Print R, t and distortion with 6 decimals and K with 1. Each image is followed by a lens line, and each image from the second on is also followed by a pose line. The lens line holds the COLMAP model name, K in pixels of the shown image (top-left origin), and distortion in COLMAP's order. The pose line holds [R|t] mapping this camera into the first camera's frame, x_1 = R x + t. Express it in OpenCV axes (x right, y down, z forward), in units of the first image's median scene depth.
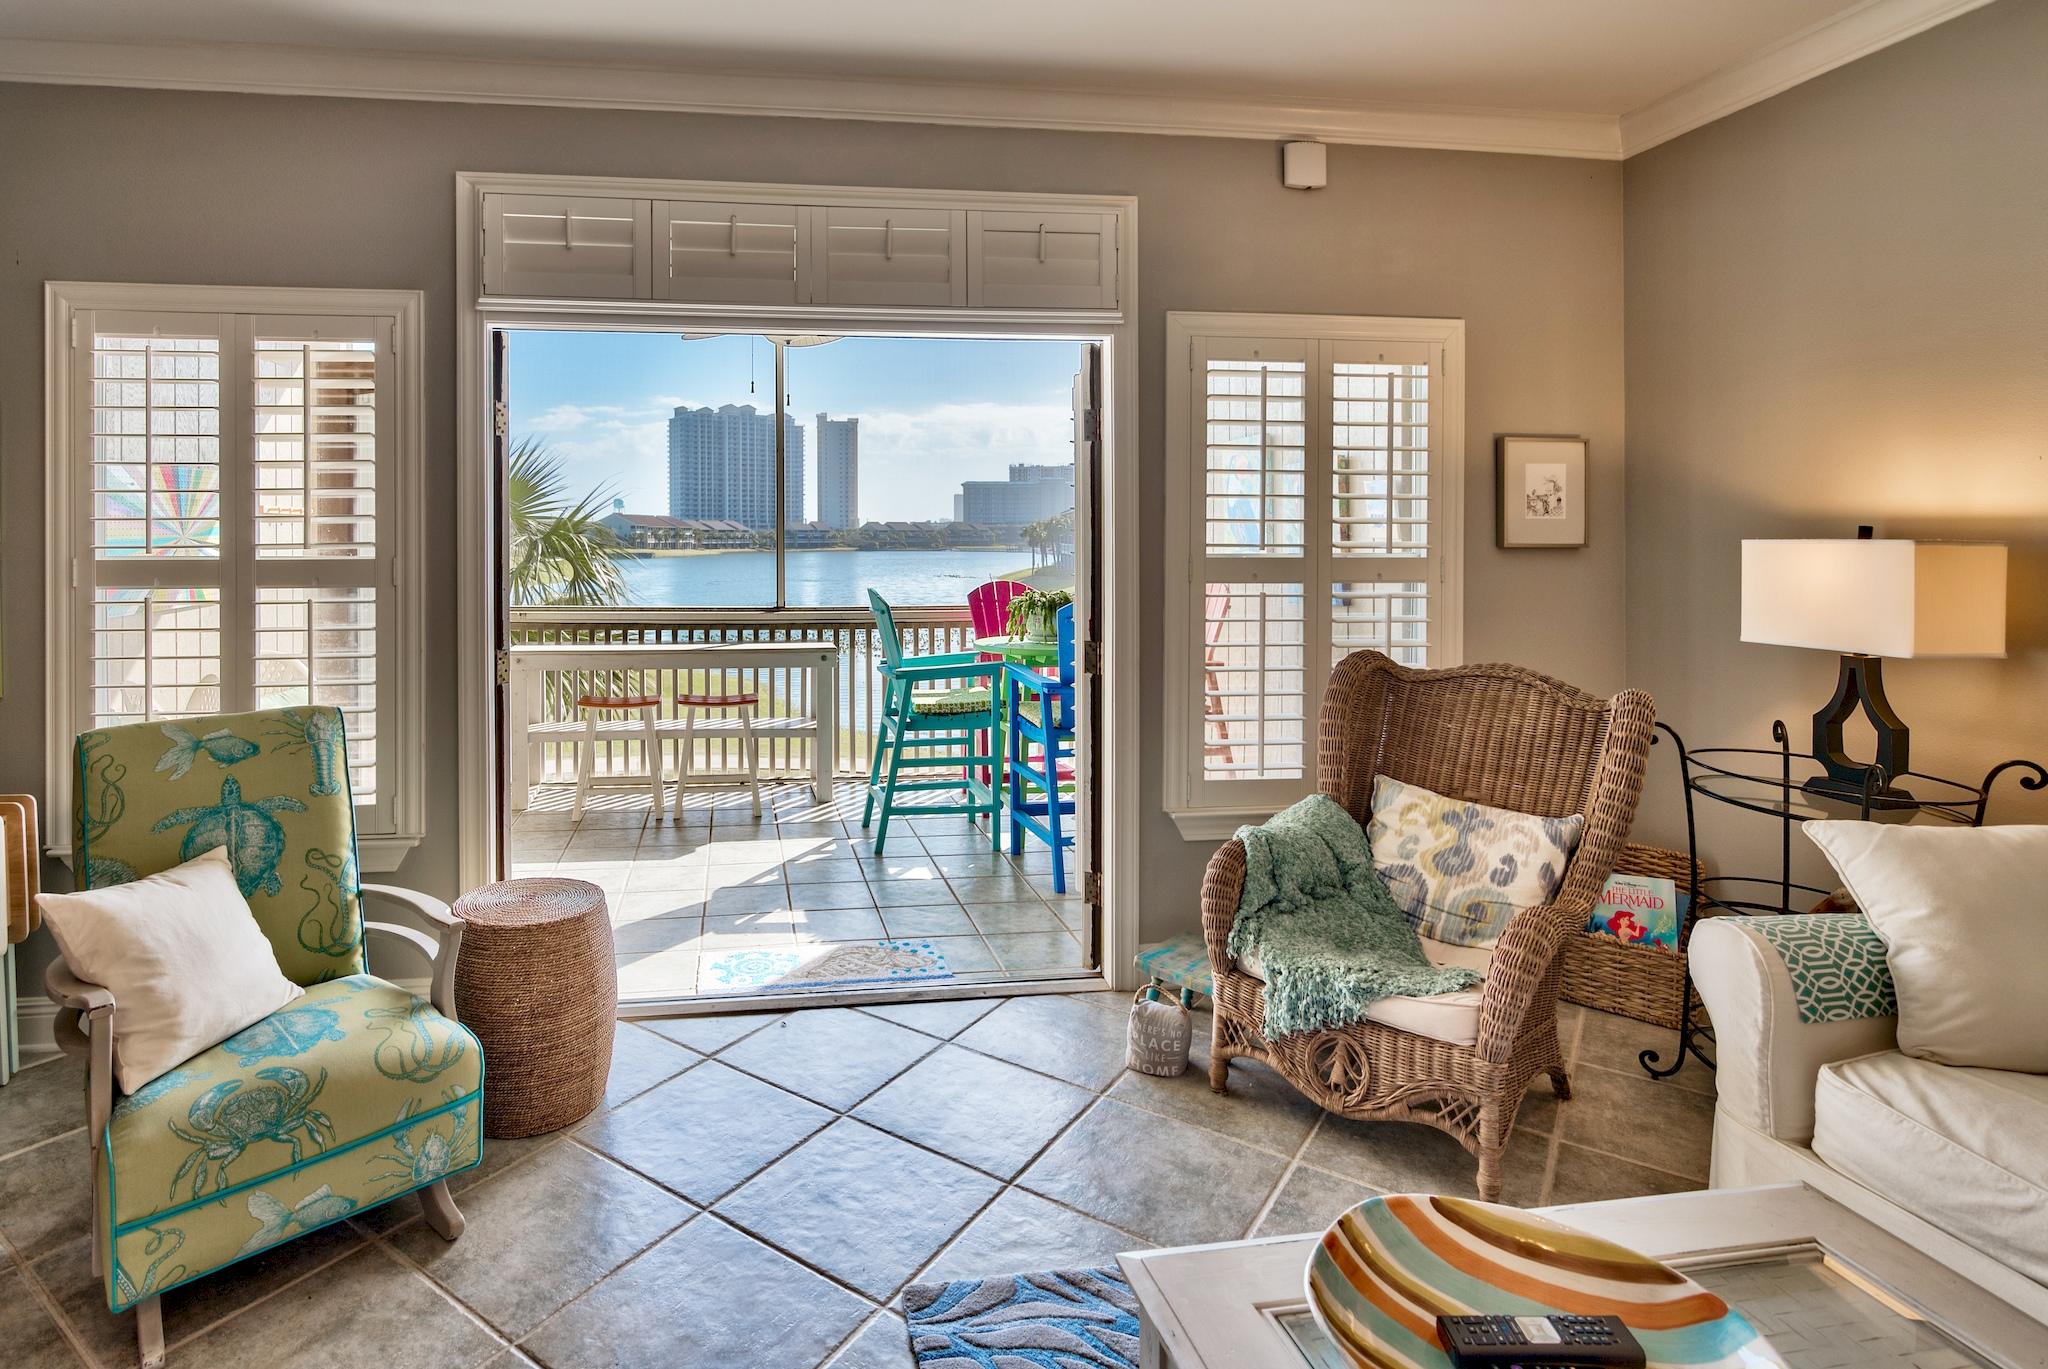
lens RADIAL K [[1071.5, 0, 852.5], [0, 1071.5, 542.5], [0, 0, 1]] dist [-0.003453, 0.004925]
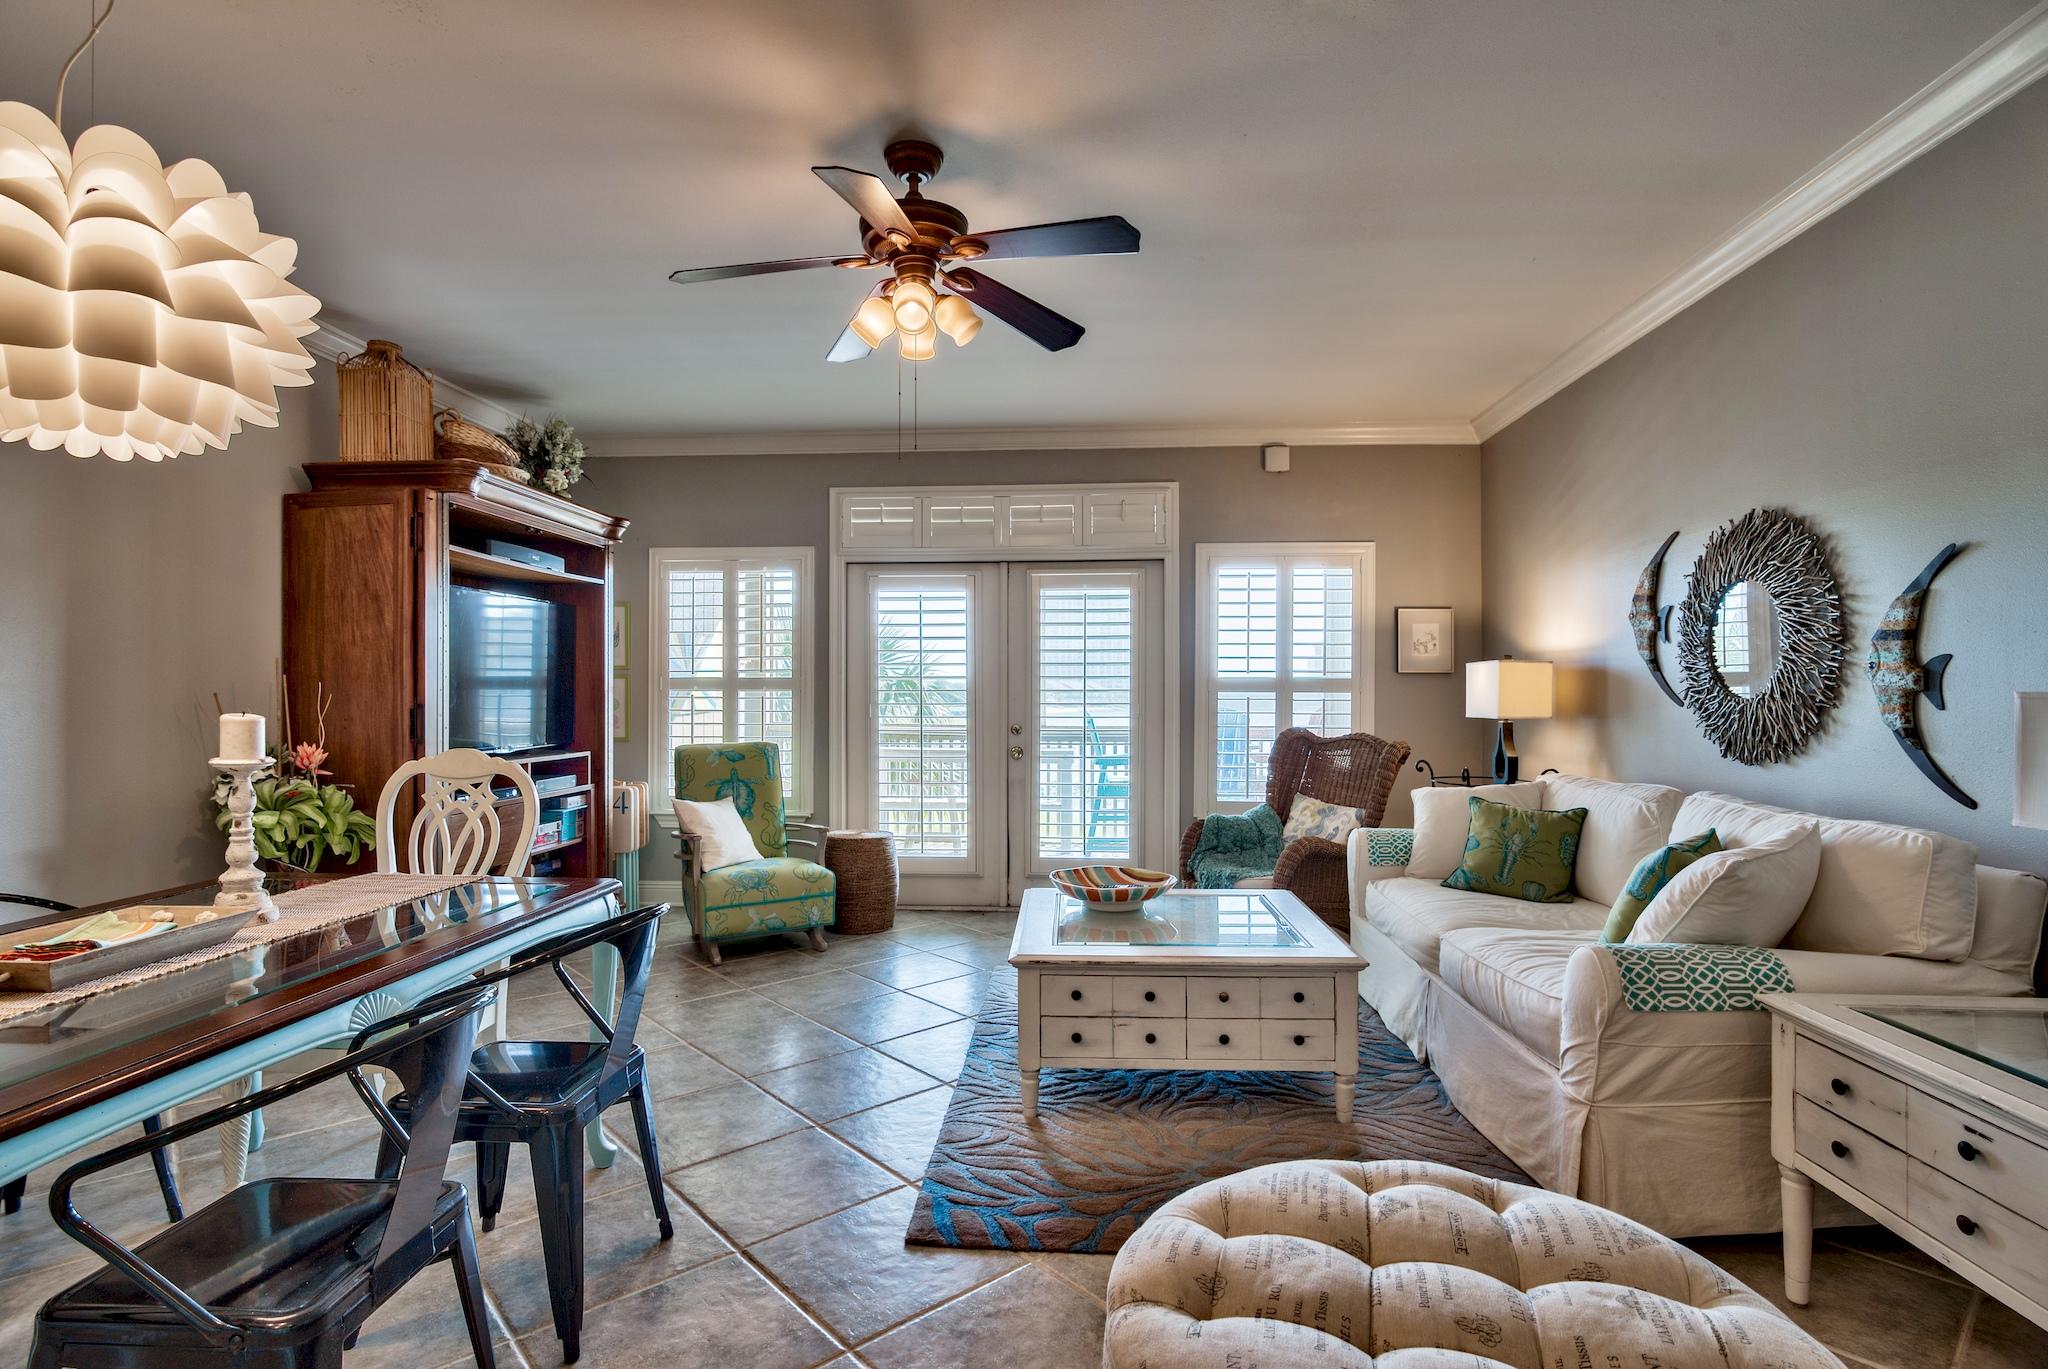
lens RADIAL K [[1032.3, 0, 993.5], [0, 1032.3, 691.7], [0, 0, 1]] dist [0.000917, -0.002509]
pose [[0.978102, 0.002226, -0.208117, 0.352284], [-0.004450, 0.999938, -0.010219, 0.062487], [0.208081, 0.010921, 0.978051, -0.870658]]
